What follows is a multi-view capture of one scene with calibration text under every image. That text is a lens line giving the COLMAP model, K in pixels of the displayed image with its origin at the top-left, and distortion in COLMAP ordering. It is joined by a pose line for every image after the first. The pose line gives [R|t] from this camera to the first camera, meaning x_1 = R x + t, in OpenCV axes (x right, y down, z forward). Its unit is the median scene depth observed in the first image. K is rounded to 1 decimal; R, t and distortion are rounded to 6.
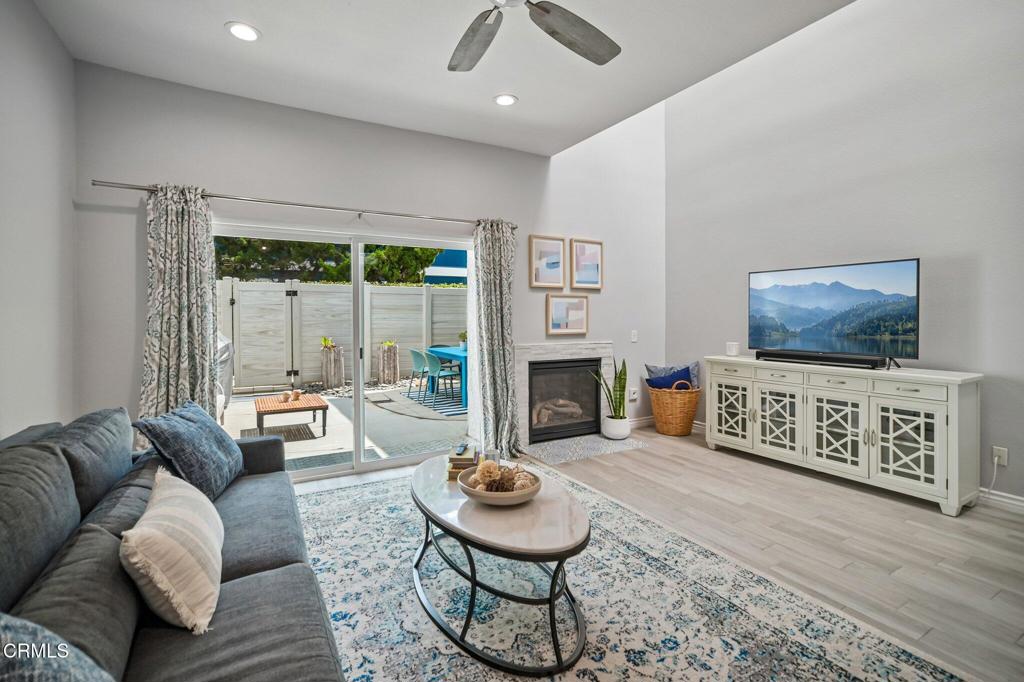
lens RADIAL K [[460.6, 0, 517.8], [0, 460.6, 319.6], [0, 0, 1]] dist [-0.001995, 0.005733]
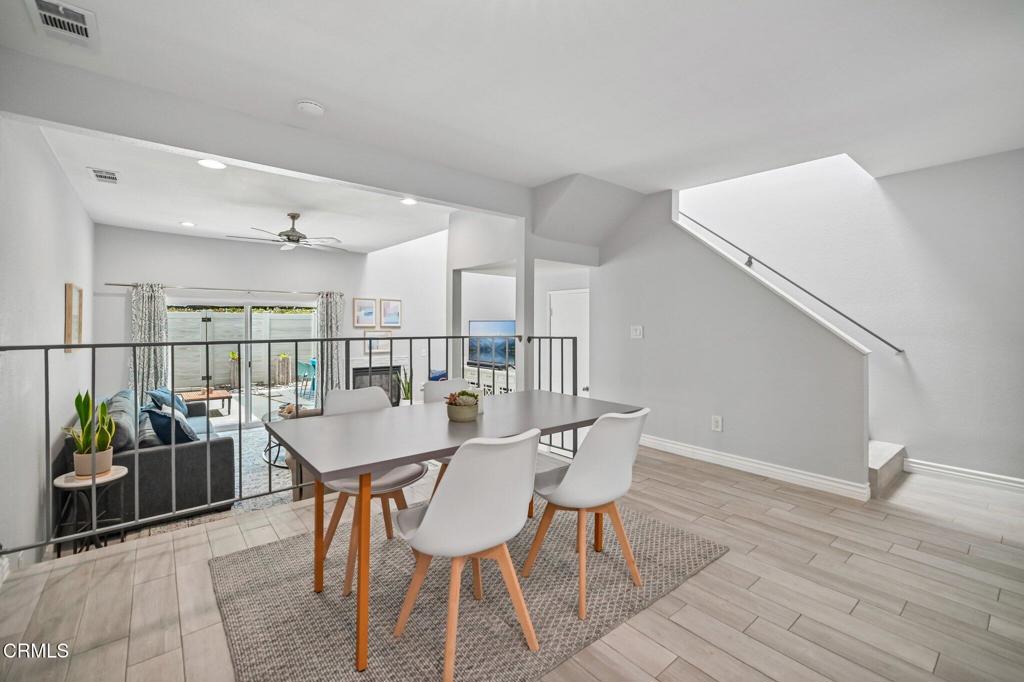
lens RADIAL K [[417.7, 0, 507.4], [0, 417.7, 326.4], [0, 0, 1]] dist [-0.017953, 0.006592]
pose [[0.984294, 0.006065, 0.176435, 0.364461], [-0.004930, 0.999964, -0.006870, -0.069611], [-0.176470, 0.005892, 0.984288, -0.783866]]
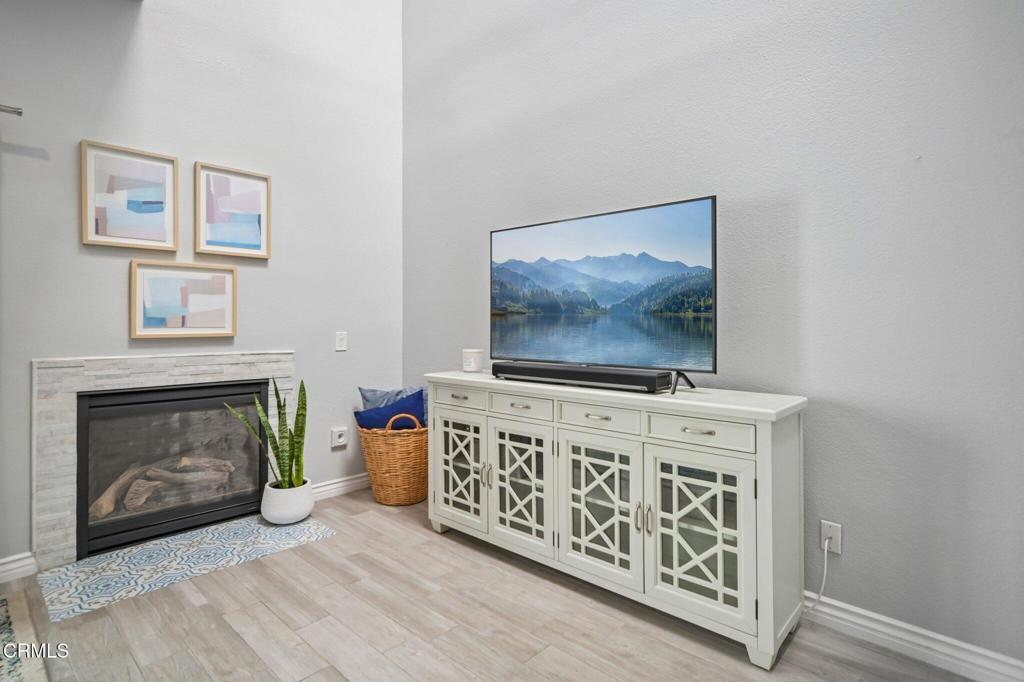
lens RADIAL K [[523.5, 0, 511.2], [0, 523.5, 313.0], [0, 0, 1]] dist [-0.000723, 0.000484]
pose [[0.959802, 0.005922, 0.280616, 0.349487], [0.000824, 0.999714, -0.023919, 0.020218], [-0.280678, 0.023188, 0.959522, 0.354260]]
